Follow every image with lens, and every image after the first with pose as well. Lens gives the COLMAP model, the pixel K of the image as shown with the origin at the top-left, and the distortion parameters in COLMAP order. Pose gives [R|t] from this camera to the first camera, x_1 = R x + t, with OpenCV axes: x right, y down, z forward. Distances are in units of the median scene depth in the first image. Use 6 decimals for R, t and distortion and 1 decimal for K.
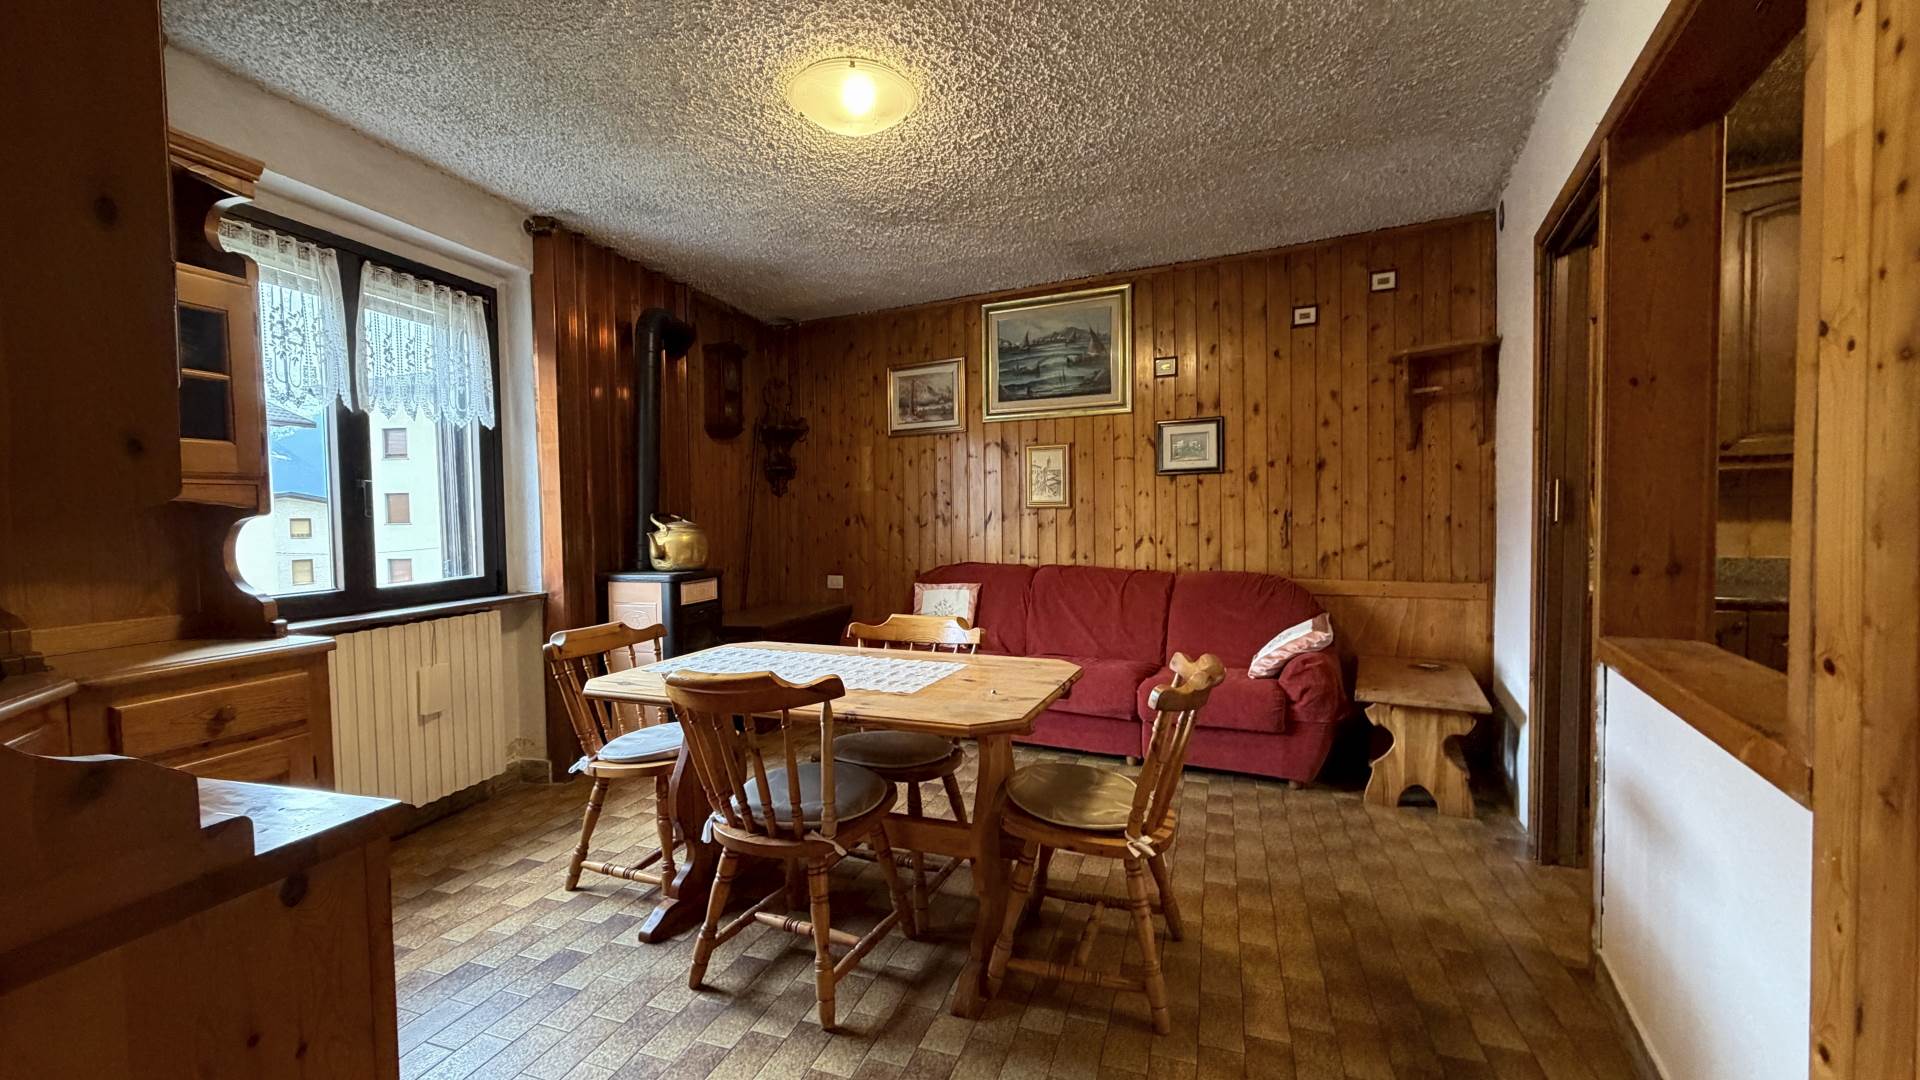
lens RADIAL K [[762.0, 0, 955.1], [0, 762.0, 541.8], [0, 0, 1]] dist [0.000554, 0.000201]
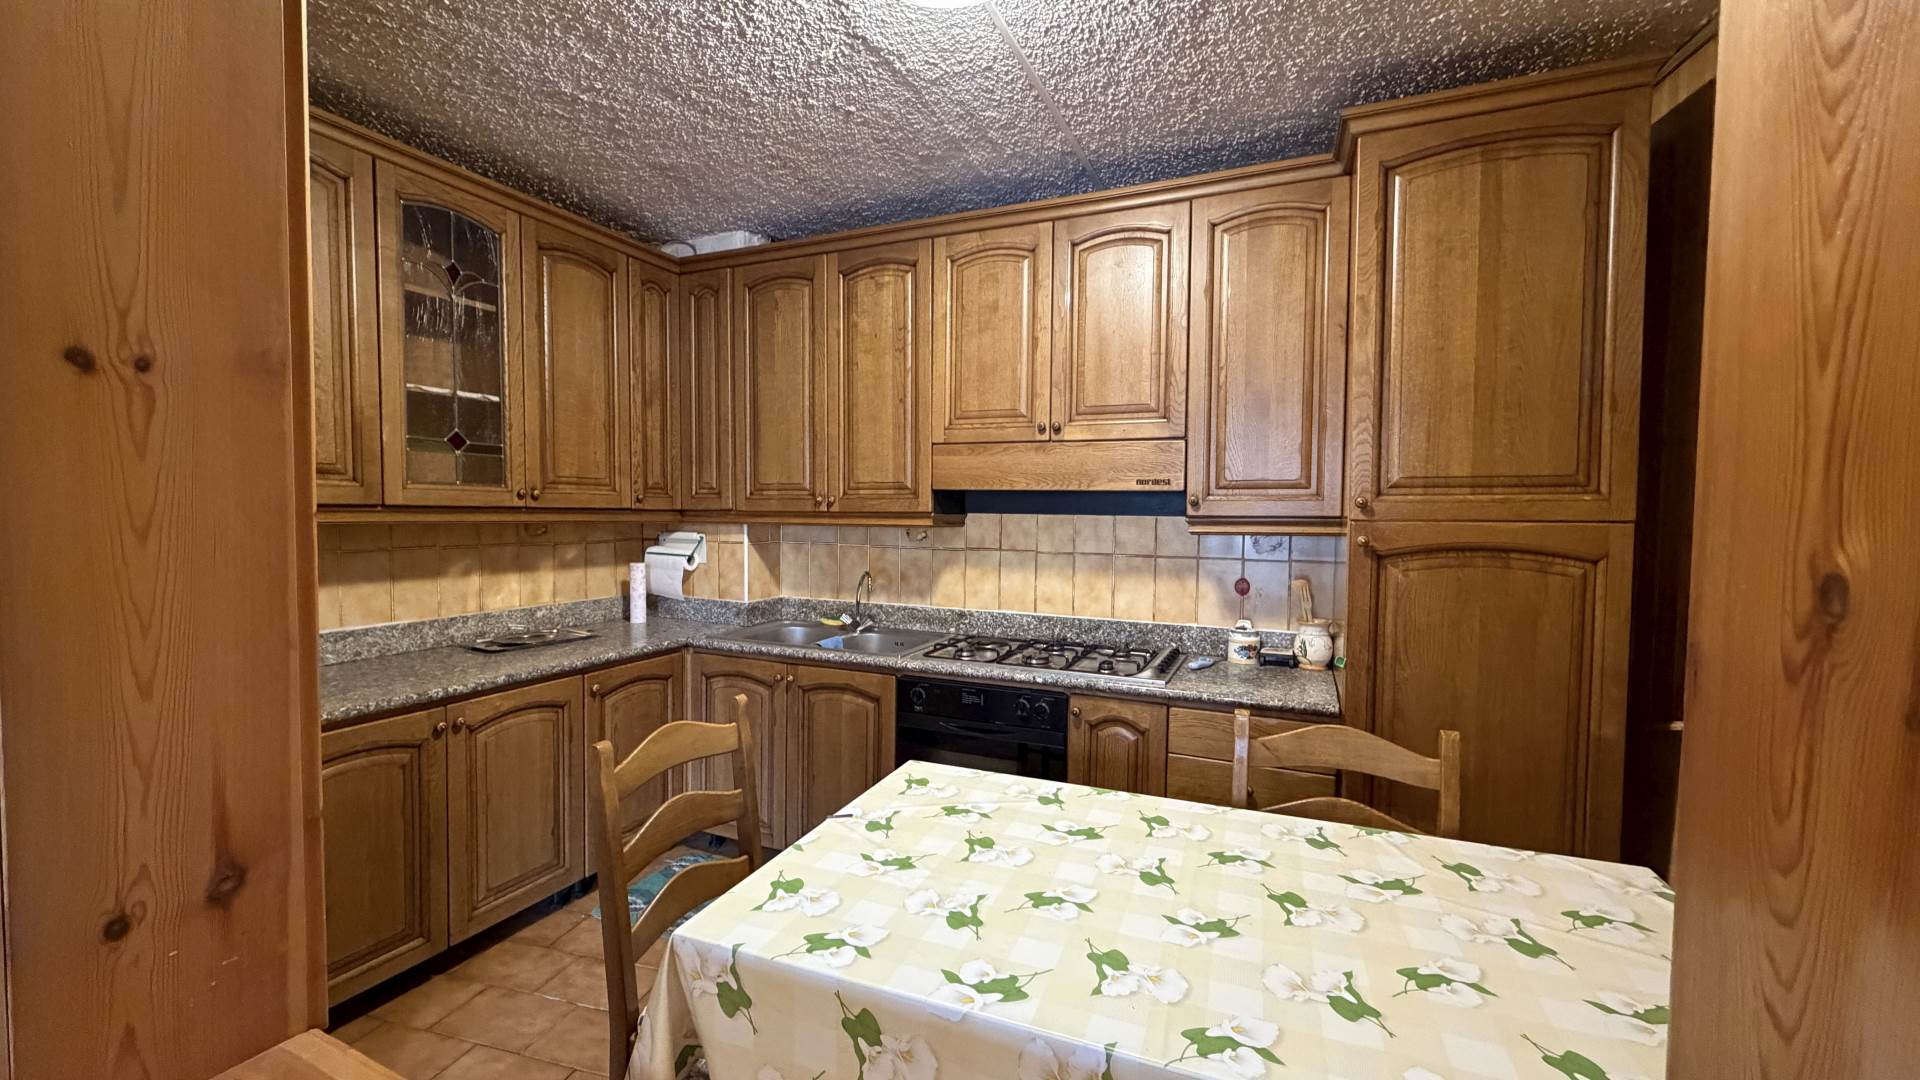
lens RADIAL K [[762.0, 0, 956.1], [0, 762.0, 537.6], [0, 0, 1]] dist [0.000554, 0.000201]
pose [[-0.065165, -0.022428, 0.997622, 0.256671], [0.024471, 0.999411, 0.024066, -0.063049], [-0.997574, 0.025981, -0.064578, 0.309687]]
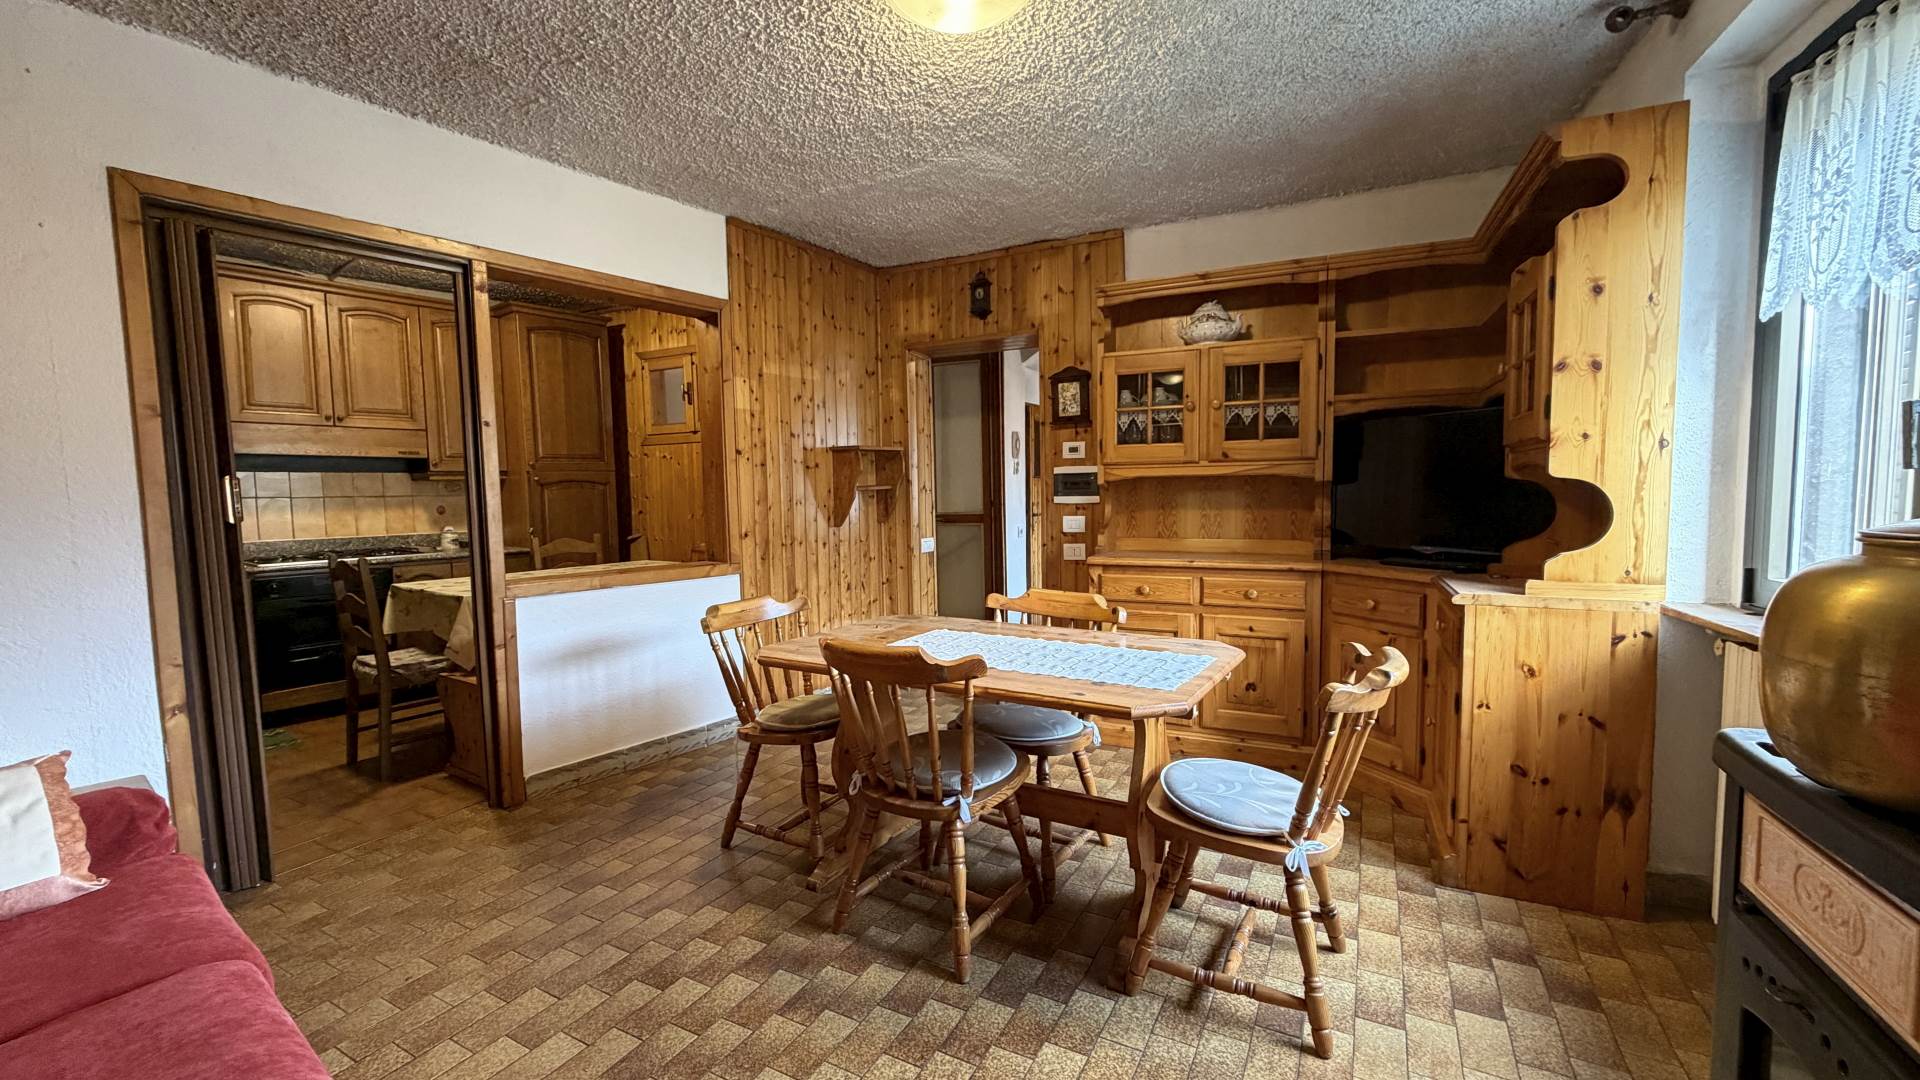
lens RADIAL K [[762.0, 0, 953.9], [0, 762.0, 539.4], [0, 0, 1]] dist [0.000554, 0.000201]
pose [[-0.984966, 0.018970, 0.171702, -0.159600], [0.036478, 0.994379, 0.099395, -0.042972], [-0.168851, 0.104165, -0.980122, 1.148967]]
